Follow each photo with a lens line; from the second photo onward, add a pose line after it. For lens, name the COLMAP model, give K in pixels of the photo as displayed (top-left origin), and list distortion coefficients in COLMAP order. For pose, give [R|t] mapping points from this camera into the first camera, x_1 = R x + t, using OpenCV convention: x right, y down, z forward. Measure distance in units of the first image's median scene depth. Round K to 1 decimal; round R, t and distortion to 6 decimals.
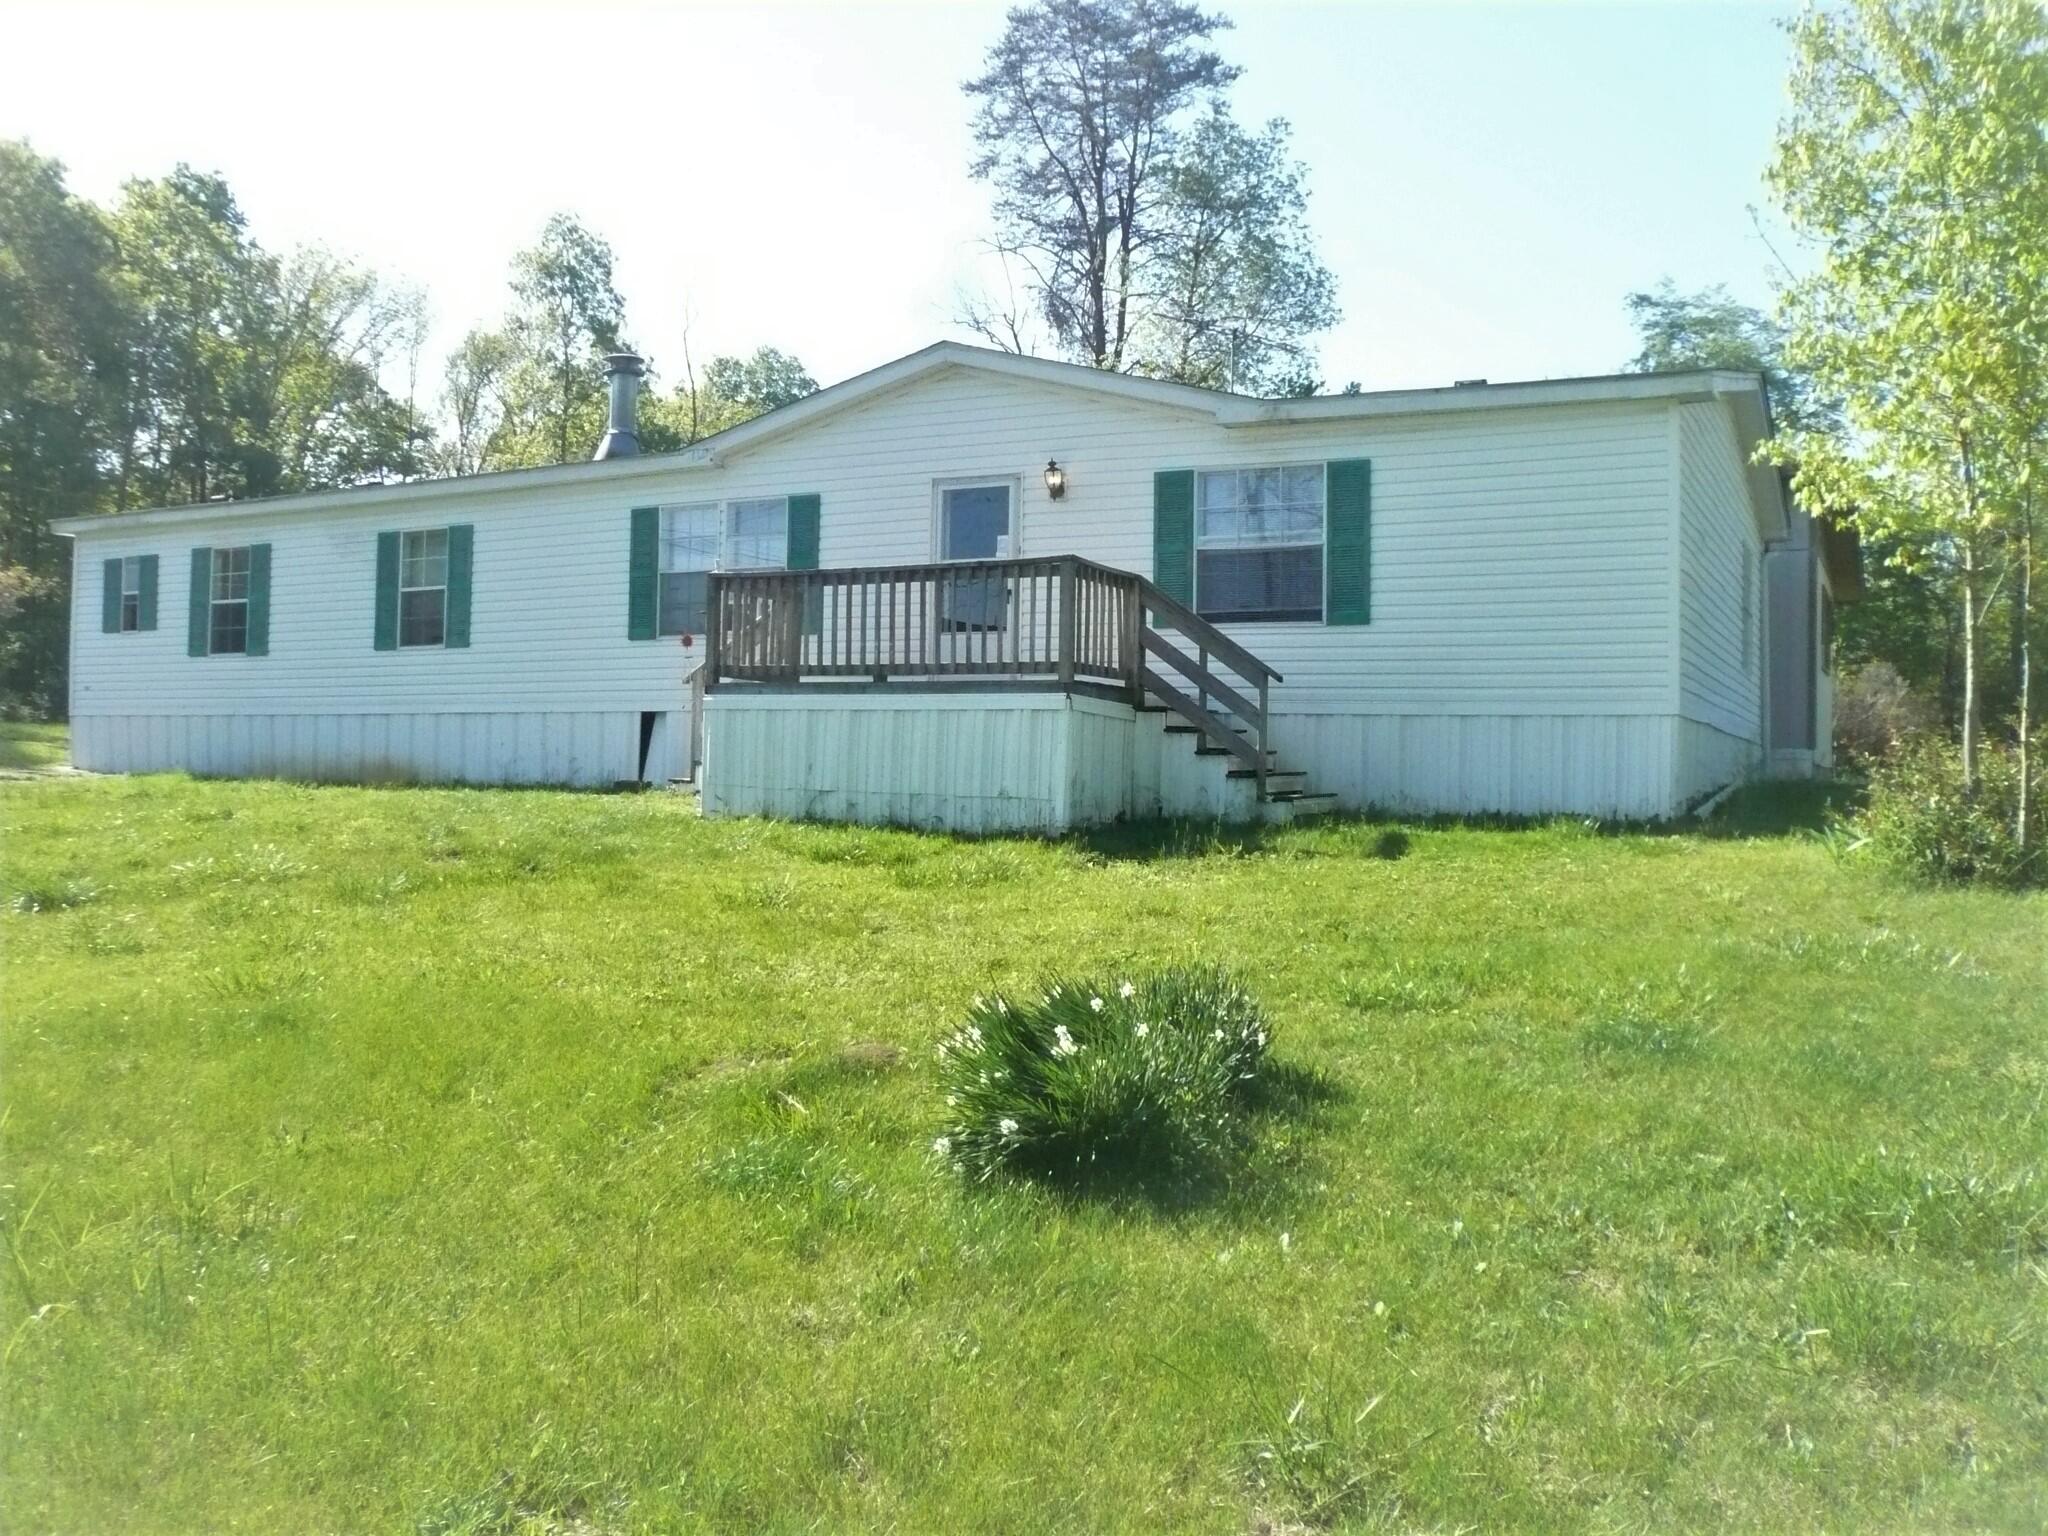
lens RADIAL K [[1701.7, 0, 1025.0], [0, 1701.7, 781.3], [0, 0, 1]] dist [-0.086583, 0.048094]
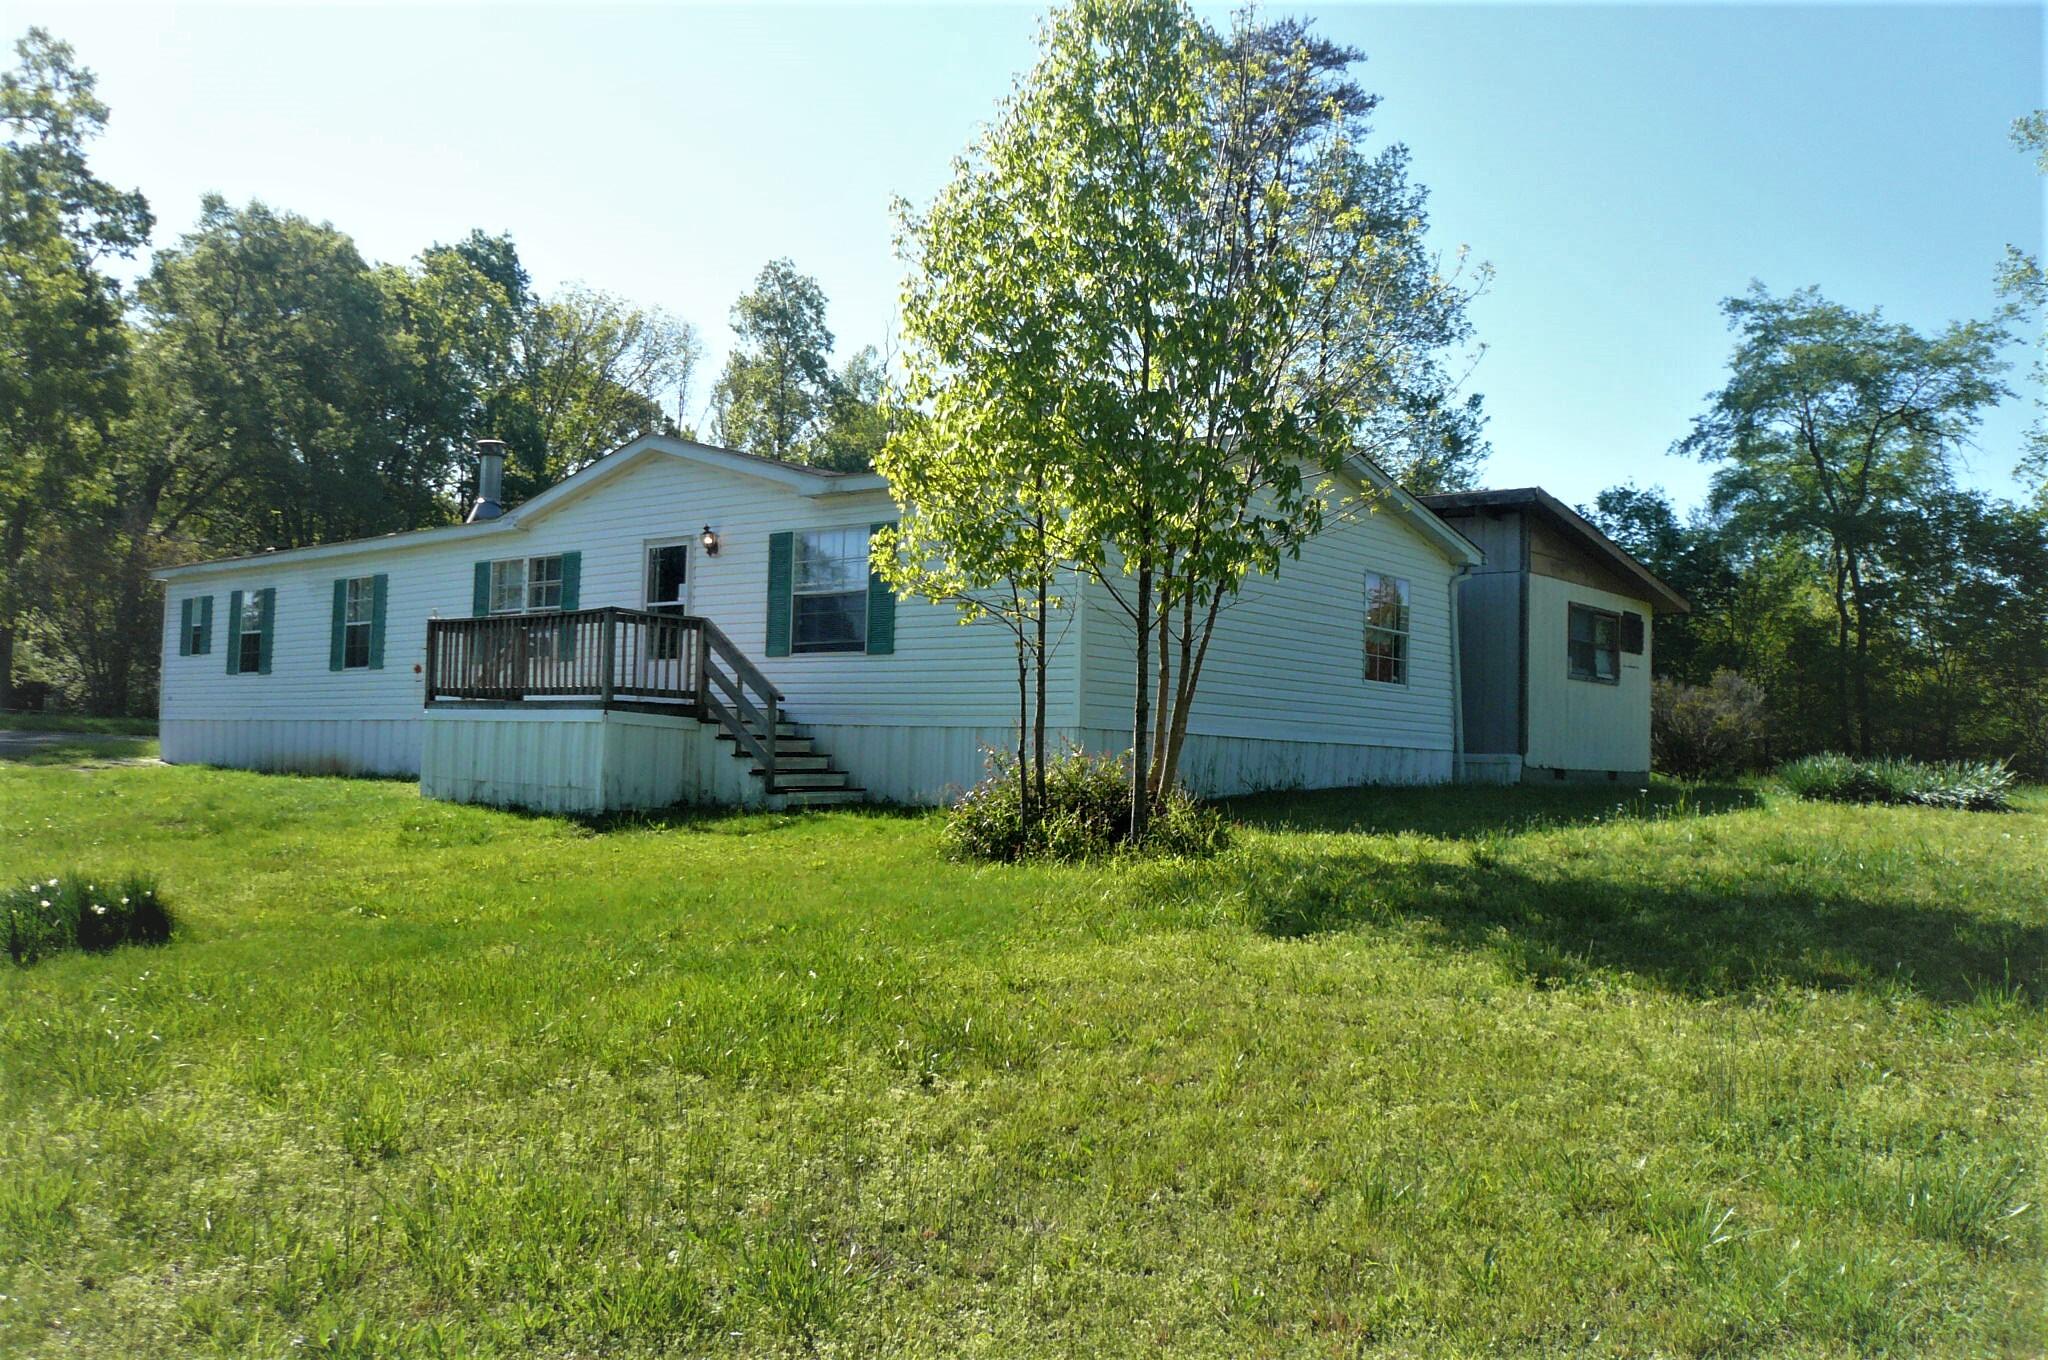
lens RADIAL K [[1725.6, 0, 1030.6], [0, 1725.6, 674.1], [0, 0, 1]] dist [-0.099788, 0.046247]
pose [[0.978472, -0.004100, -0.206340, 0.164180], [-0.008940, 0.998022, -0.062226, 0.000278], [0.206187, 0.062731, 0.976500, -0.065045]]
